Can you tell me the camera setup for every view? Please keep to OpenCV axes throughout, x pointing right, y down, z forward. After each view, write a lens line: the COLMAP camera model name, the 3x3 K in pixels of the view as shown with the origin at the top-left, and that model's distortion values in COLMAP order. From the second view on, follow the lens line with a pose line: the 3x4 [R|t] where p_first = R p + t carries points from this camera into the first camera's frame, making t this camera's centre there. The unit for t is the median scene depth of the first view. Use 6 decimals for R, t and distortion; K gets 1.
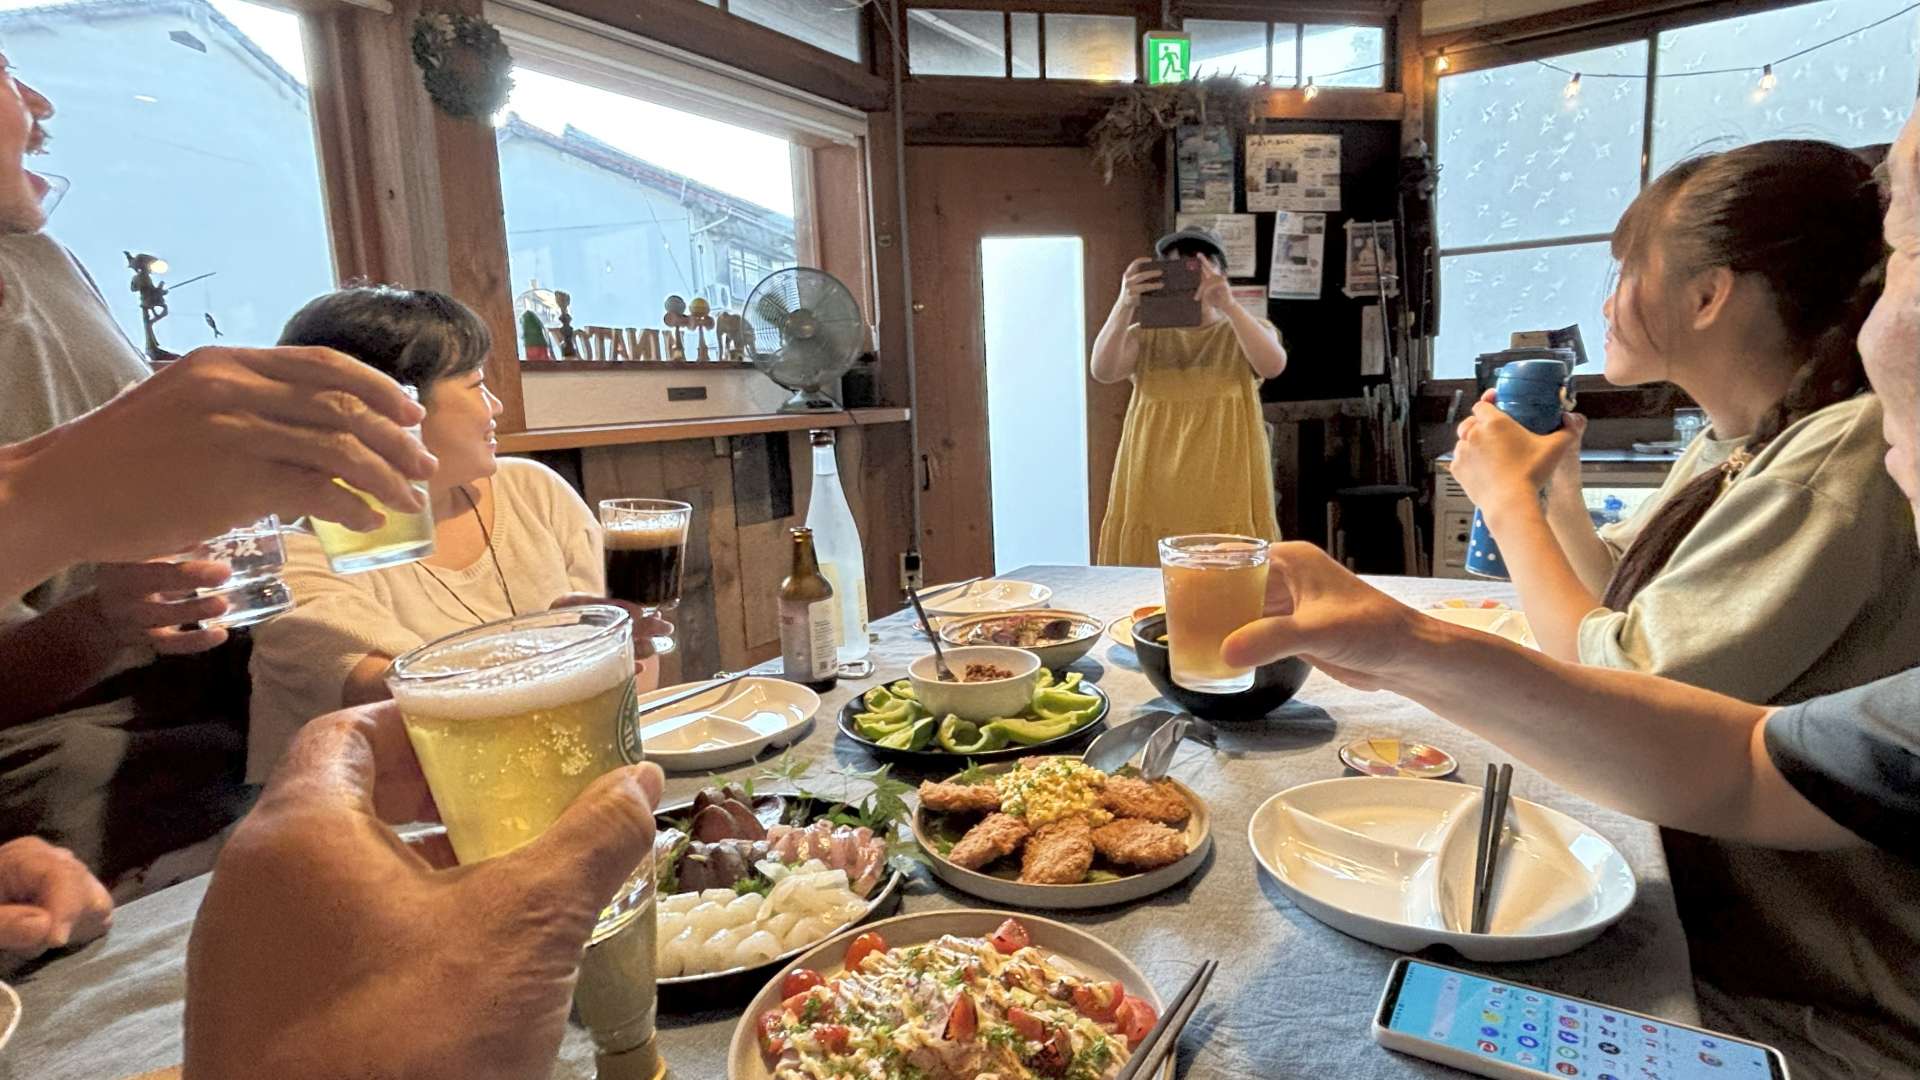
lens RADIAL K [[979.9, 0, 960.0], [0, 979.9, 540.0], [0, 0, 1]] dist [0.019858, -0.031967]
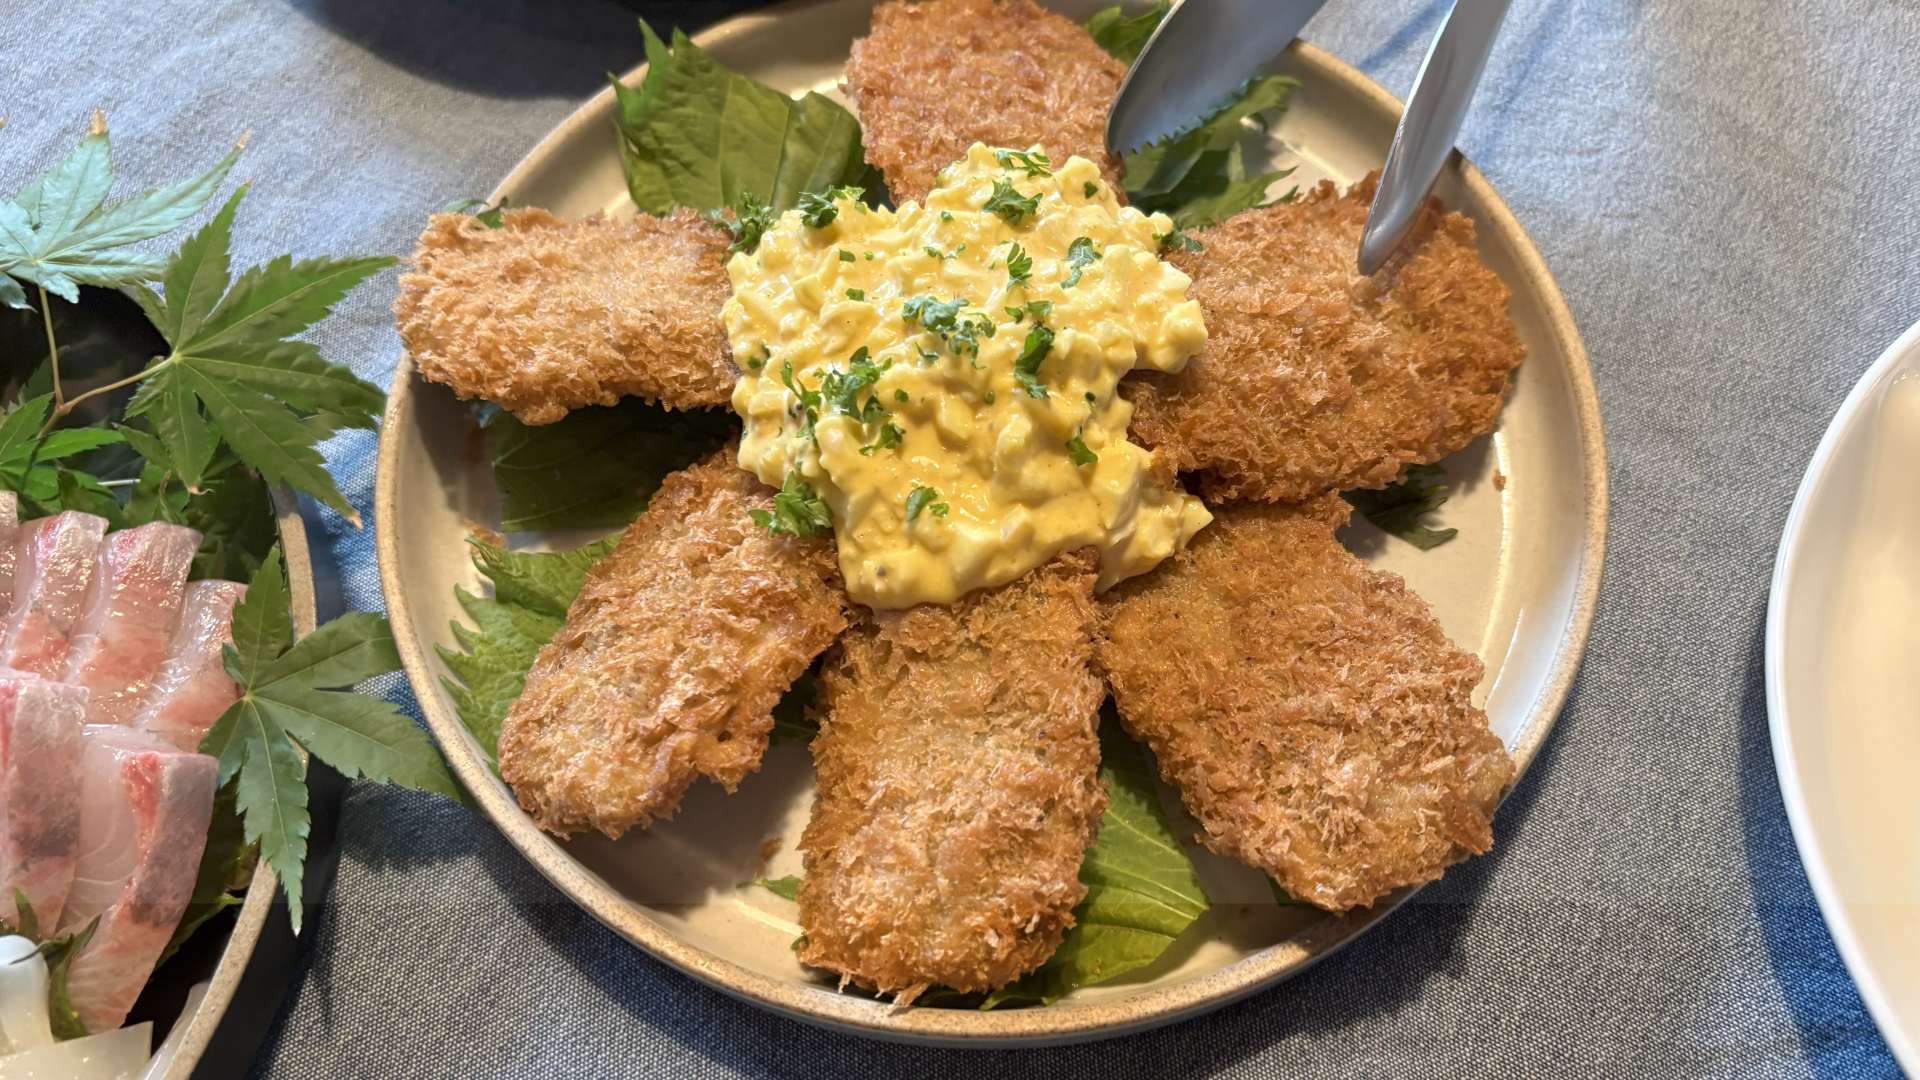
lens RADIAL K [[1457.3, 0, 964.0], [0, 1457.3, 491.2], [0, 0, 1]] dist [0.045077, -0.002416]
pose [[0.999449, -0.007162, 0.032405, 0.098639], [-0.021854, 0.592816, 0.805041, -0.002770], [-0.024976, -0.805306, 0.592333, 0.919554]]
